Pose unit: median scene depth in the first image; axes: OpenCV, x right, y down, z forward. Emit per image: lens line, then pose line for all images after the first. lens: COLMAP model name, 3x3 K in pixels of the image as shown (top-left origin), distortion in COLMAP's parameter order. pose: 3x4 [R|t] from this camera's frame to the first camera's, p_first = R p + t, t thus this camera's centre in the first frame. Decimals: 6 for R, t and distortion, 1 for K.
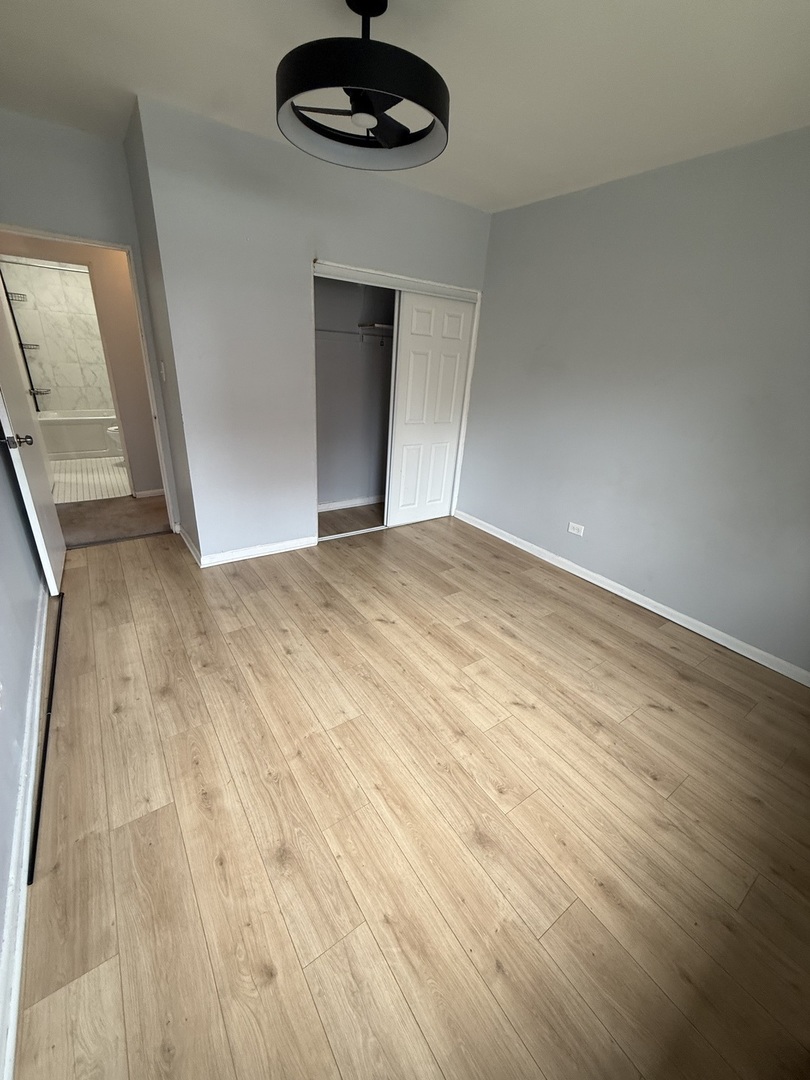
lens RADIAL K [[430.3, 0, 406.7], [0, 430.3, 545.5], [0, 0, 1]] dist [-0.001137, 0.000080]
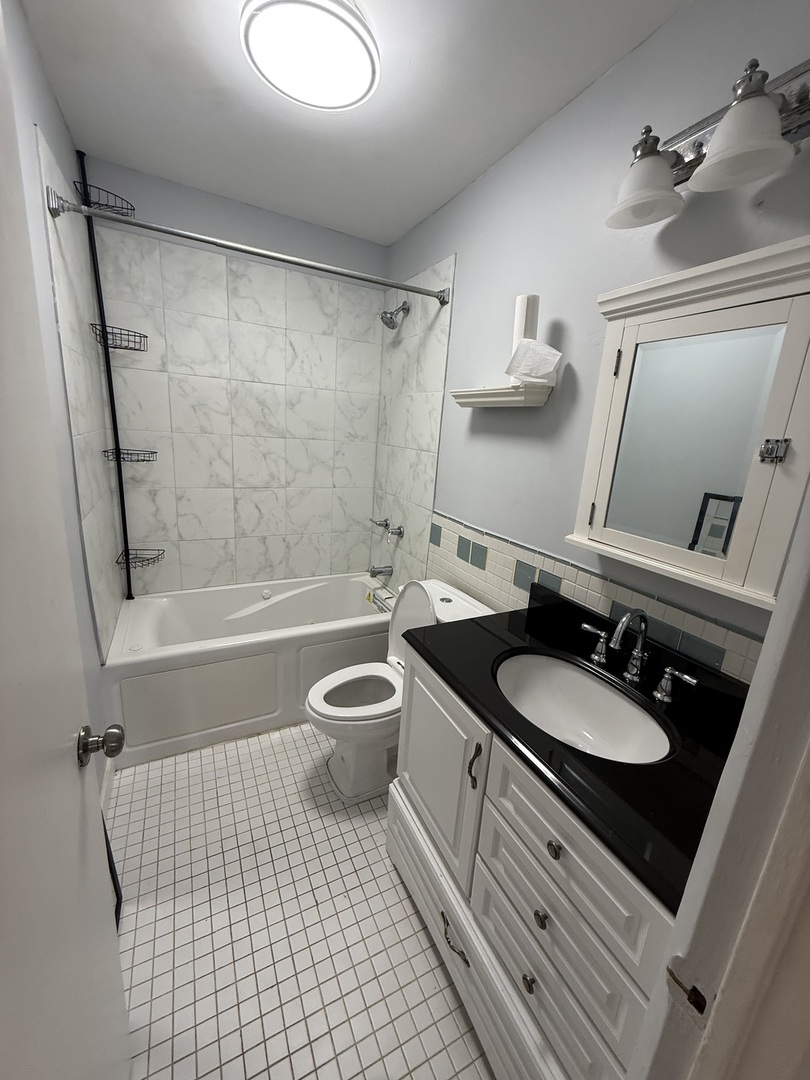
lens RADIAL K [[430.3, 0, 402.0], [0, 430.3, 541.2], [0, 0, 1]] dist [-0.001137, 0.000080]
pose [[0.988768, 0.036854, -0.144842, -0.547159], [-0.060785, 0.984510, -0.164454, -0.321475], [0.136538, 0.171411, 0.975692, 0.629235]]
